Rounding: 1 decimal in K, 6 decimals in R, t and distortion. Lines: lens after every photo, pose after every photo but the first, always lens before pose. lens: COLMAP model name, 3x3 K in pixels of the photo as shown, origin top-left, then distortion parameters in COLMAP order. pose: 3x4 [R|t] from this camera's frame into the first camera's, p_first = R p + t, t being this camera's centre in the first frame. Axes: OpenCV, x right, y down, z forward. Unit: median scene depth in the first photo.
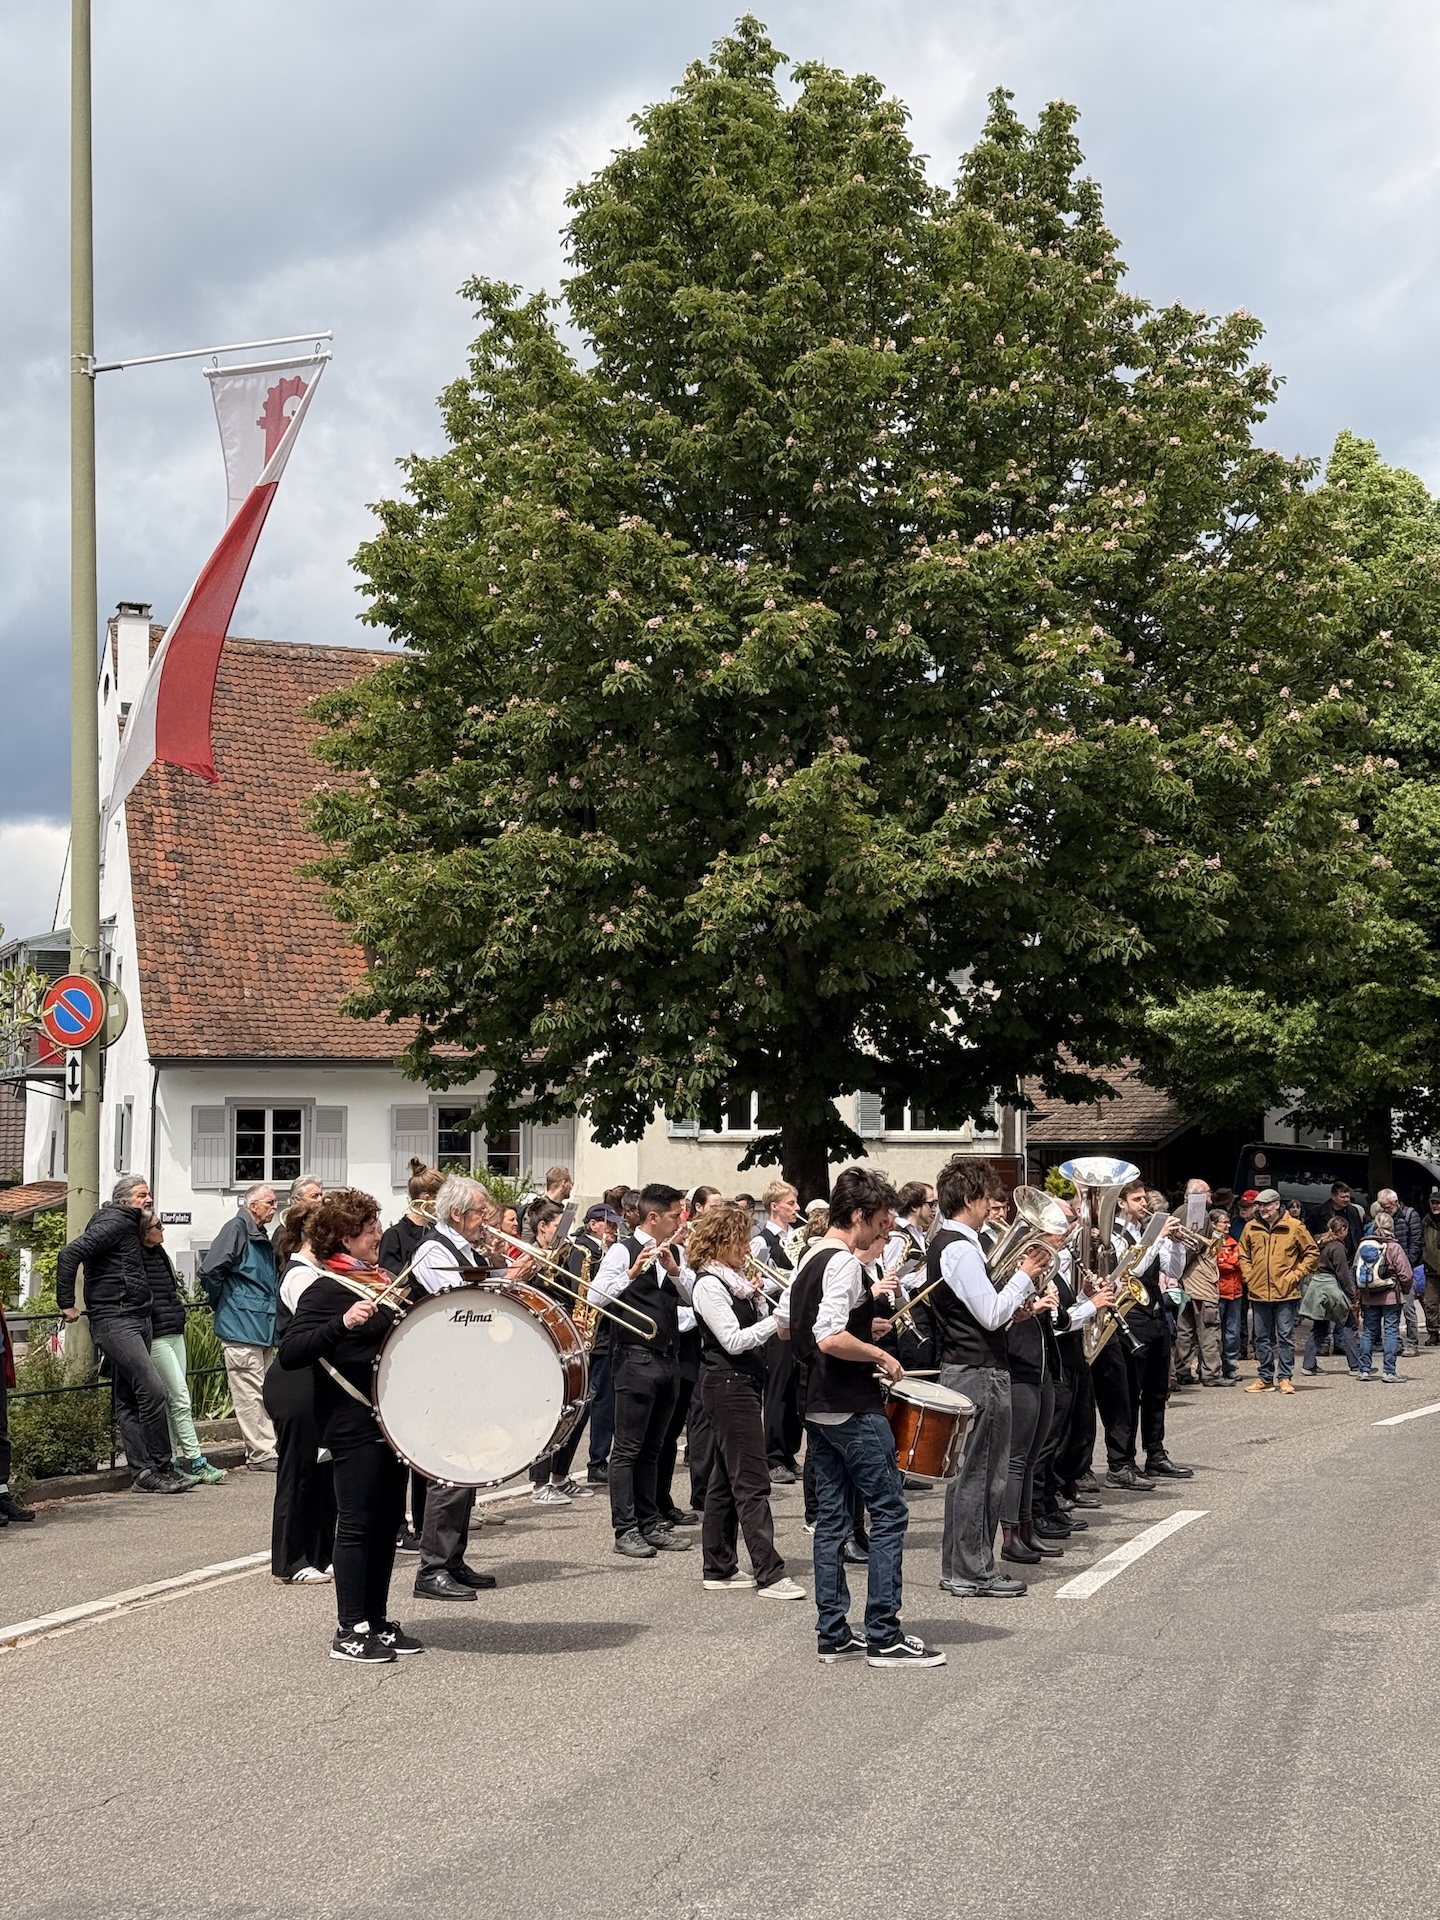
lens RADIAL K [[2685.0, 0, 711.1], [0, 2685.0, 984.1], [0, 0, 1]] dist [0.123209, 0.000000]
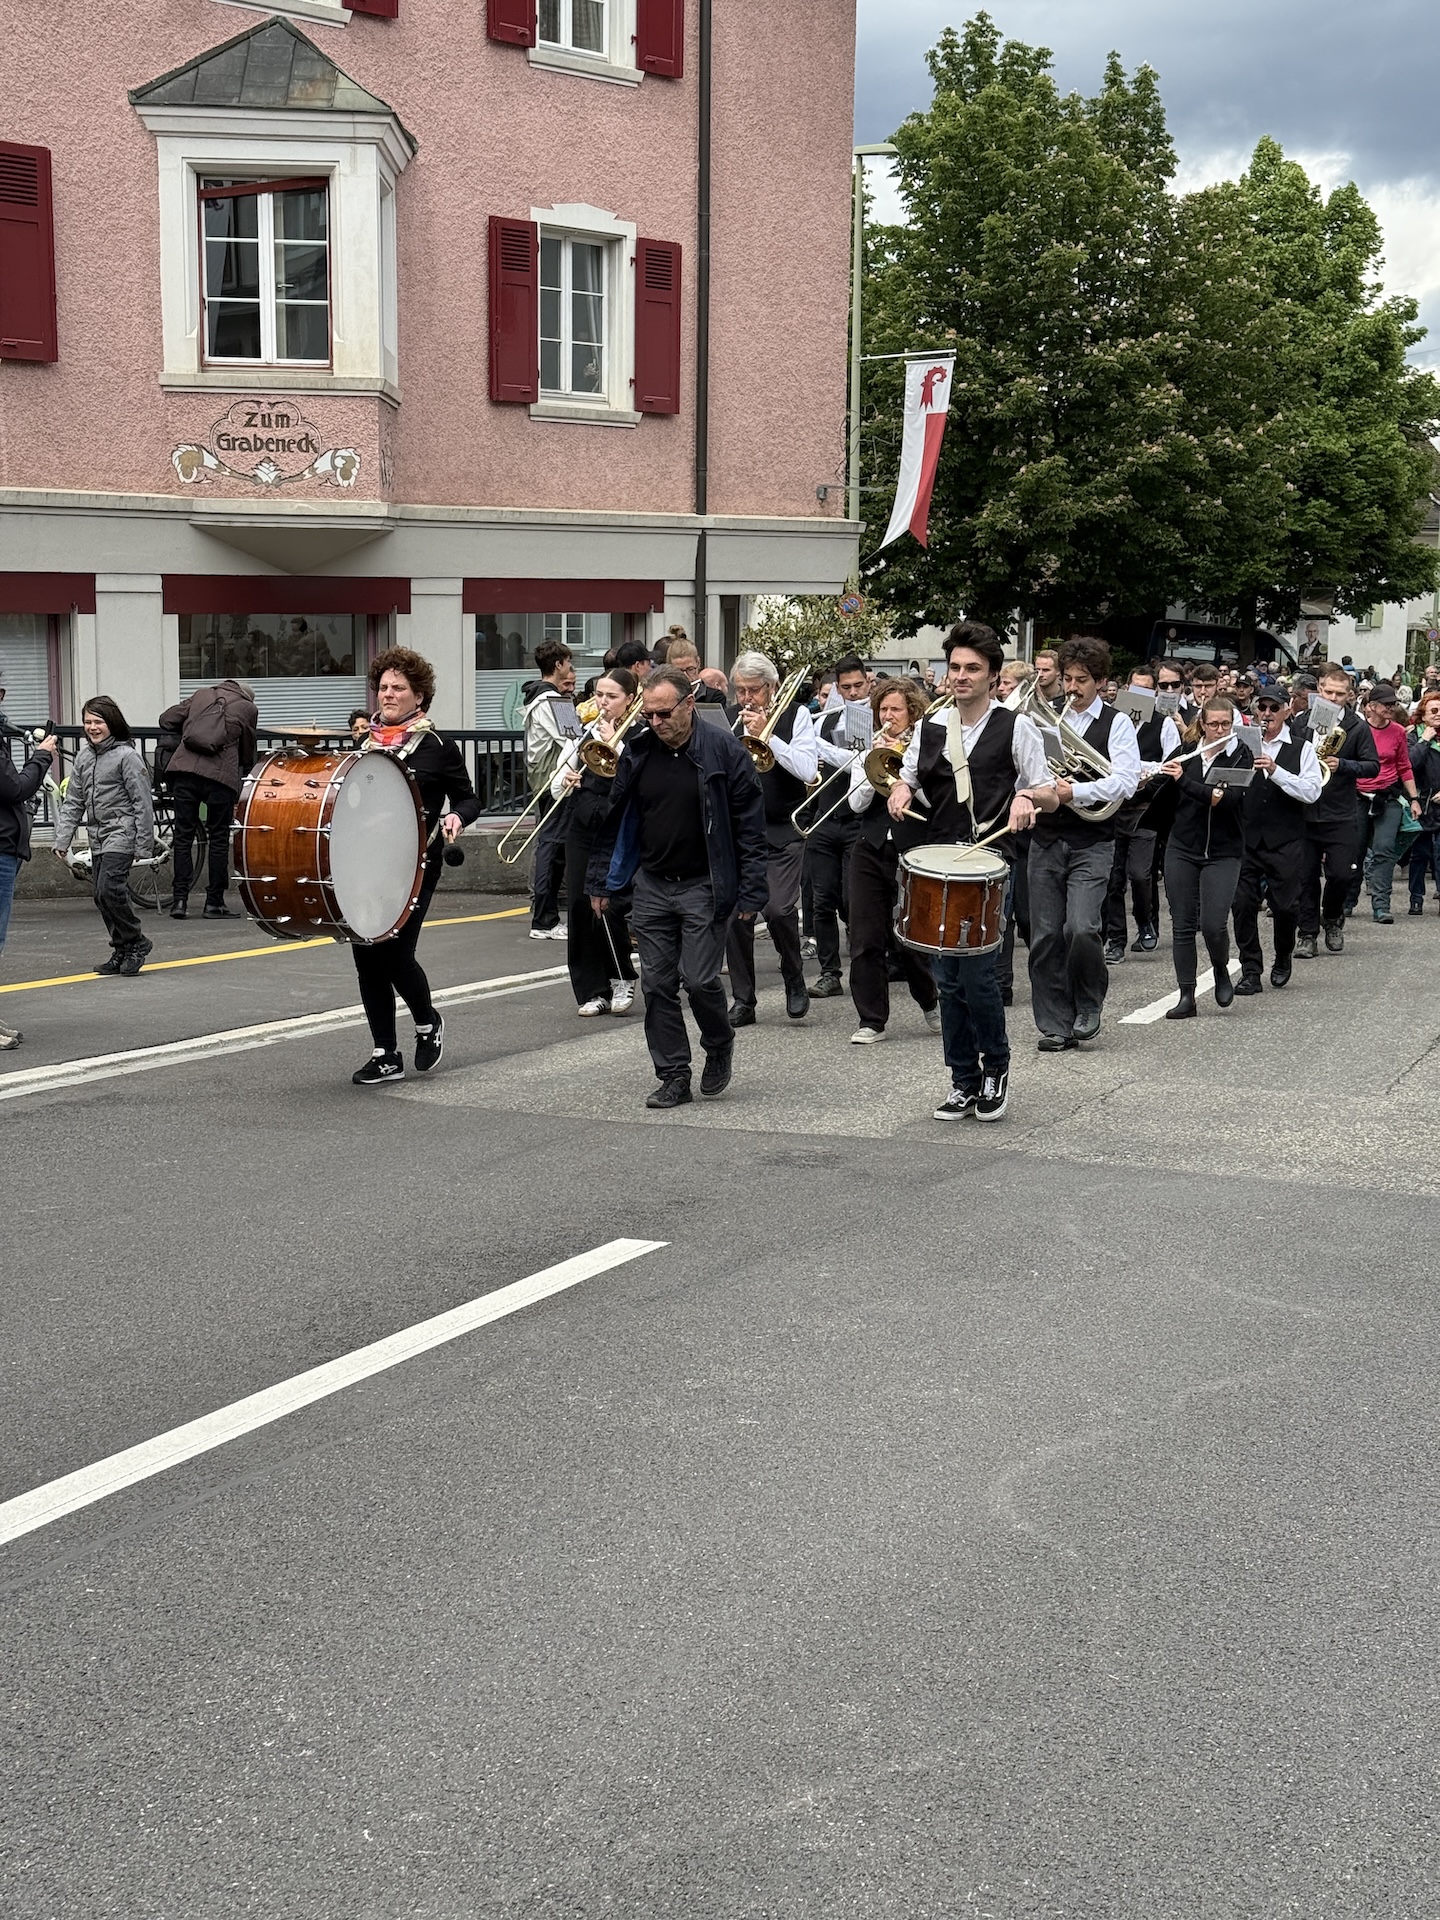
lens RADIAL K [[2685.0, 0, 714.5], [0, 2685.0, 1017.6], [0, 0, 1]] dist [0.123209, 0.000000]
pose [[0.996831, -0.003096, 0.079485, -0.361060], [-0.014343, 0.975867, 0.217896, -0.105708], [-0.078241, -0.218346, 0.972730, -1.062333]]
